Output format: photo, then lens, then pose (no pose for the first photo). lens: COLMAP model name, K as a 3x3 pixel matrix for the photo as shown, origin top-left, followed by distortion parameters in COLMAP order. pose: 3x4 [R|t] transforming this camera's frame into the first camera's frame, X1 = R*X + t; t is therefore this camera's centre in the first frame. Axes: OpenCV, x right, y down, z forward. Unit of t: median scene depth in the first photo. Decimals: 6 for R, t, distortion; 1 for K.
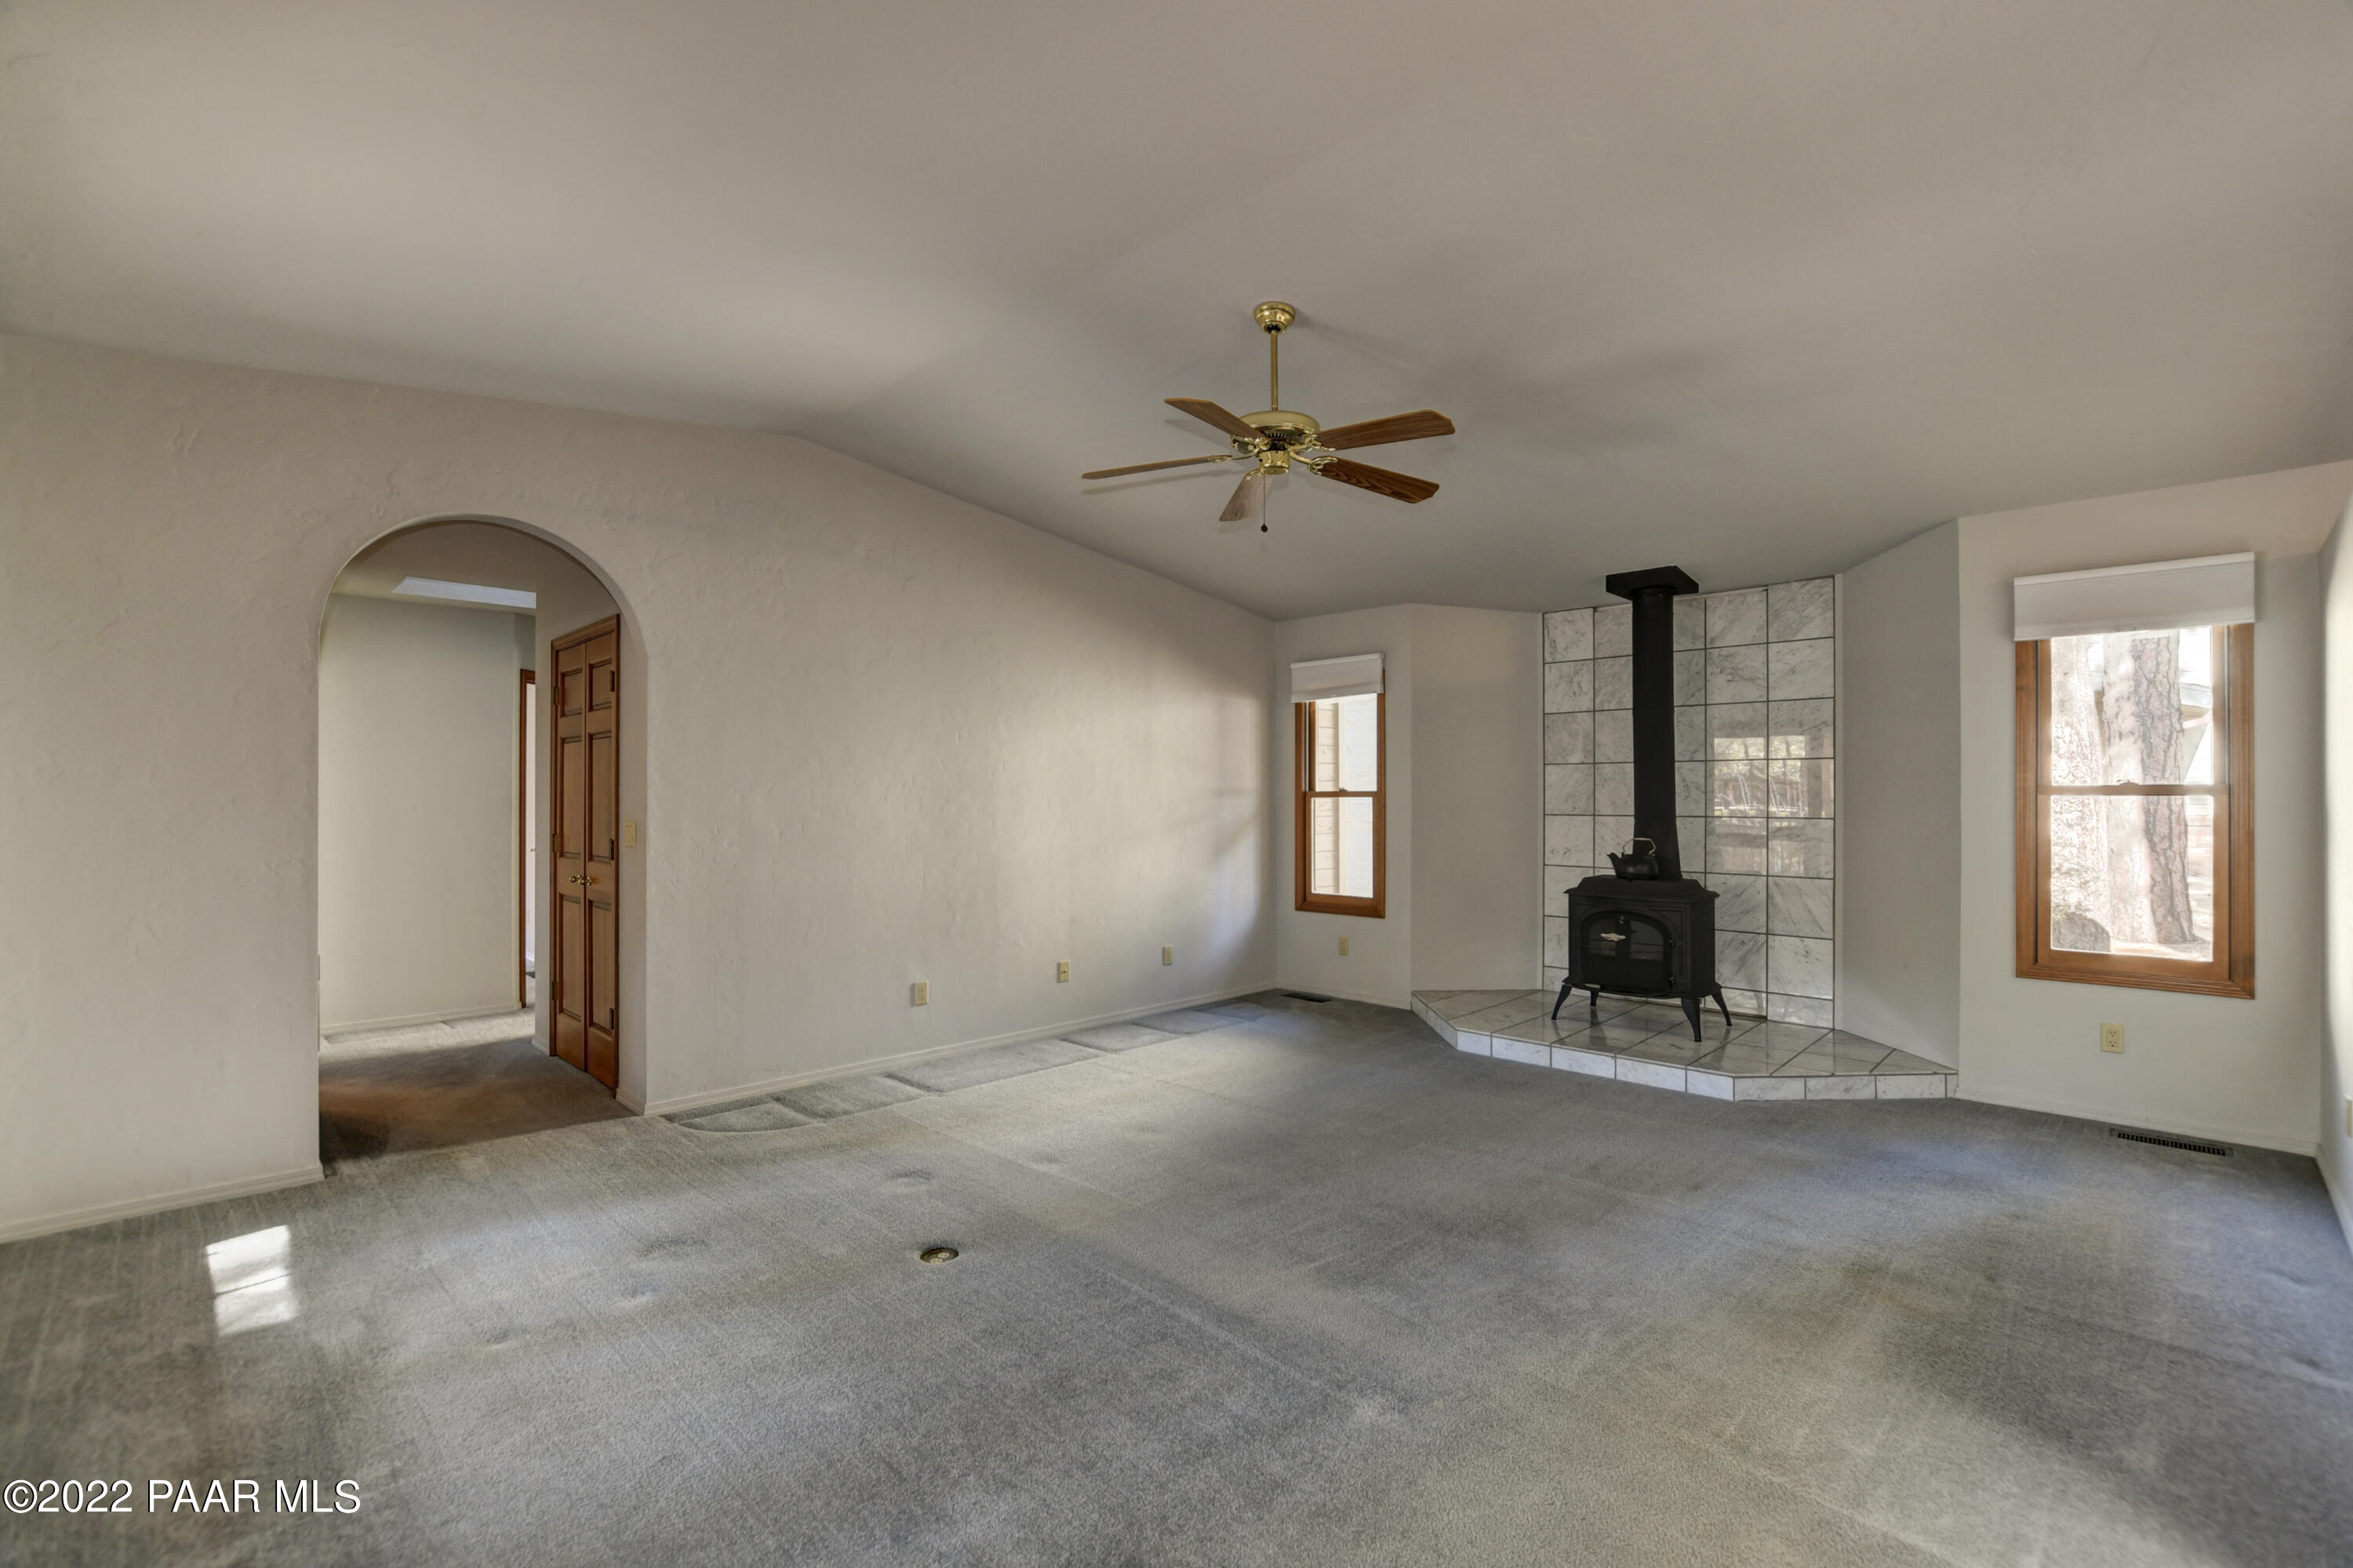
lens RADIAL K [[1043.4, 0, 1183.0], [0, 1043.4, 797.5], [0, 0, 1]] dist [-0.020871, 0.003711]
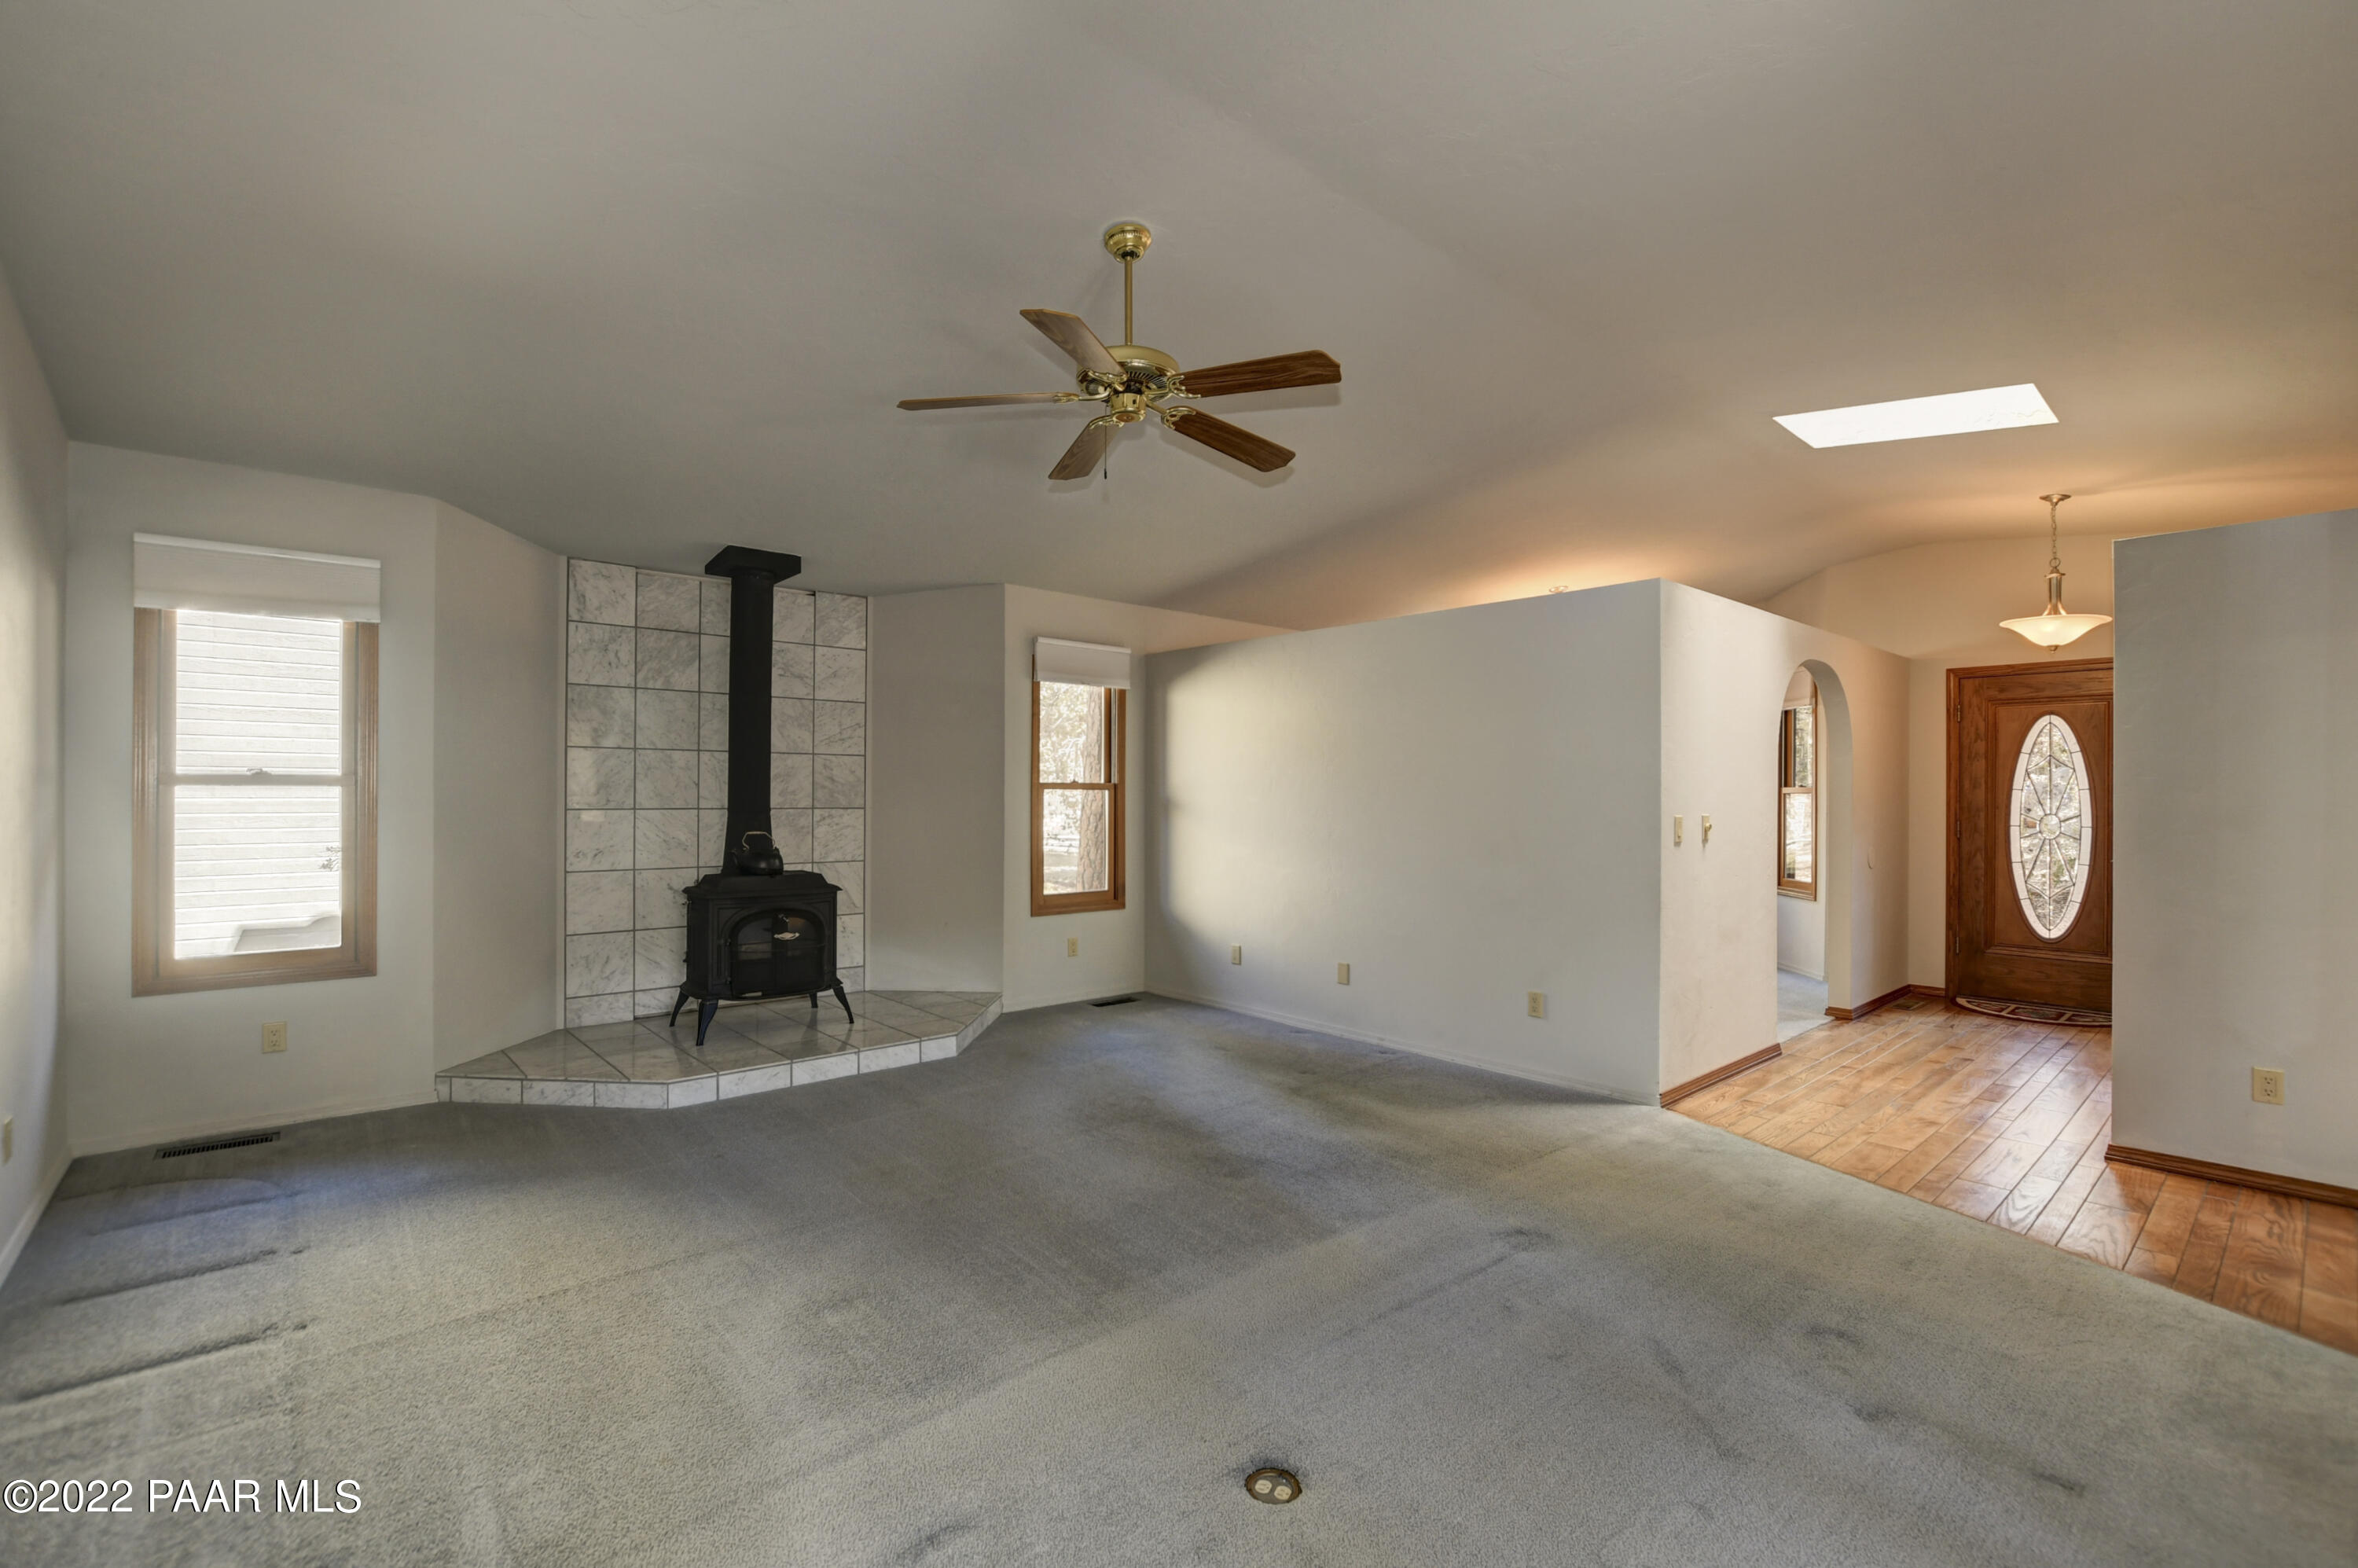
lens RADIAL K [[1045.6, 0, 1182.4], [0, 1045.6, 791.9], [0, 0, 1]] dist [-0.020871, 0.003711]
pose [[0.067715, 0.004986, 0.997692, -0.477079], [-0.001739, 0.999987, -0.004880, 0.006895], [-0.997703, -0.001404, 0.067723, 0.542963]]
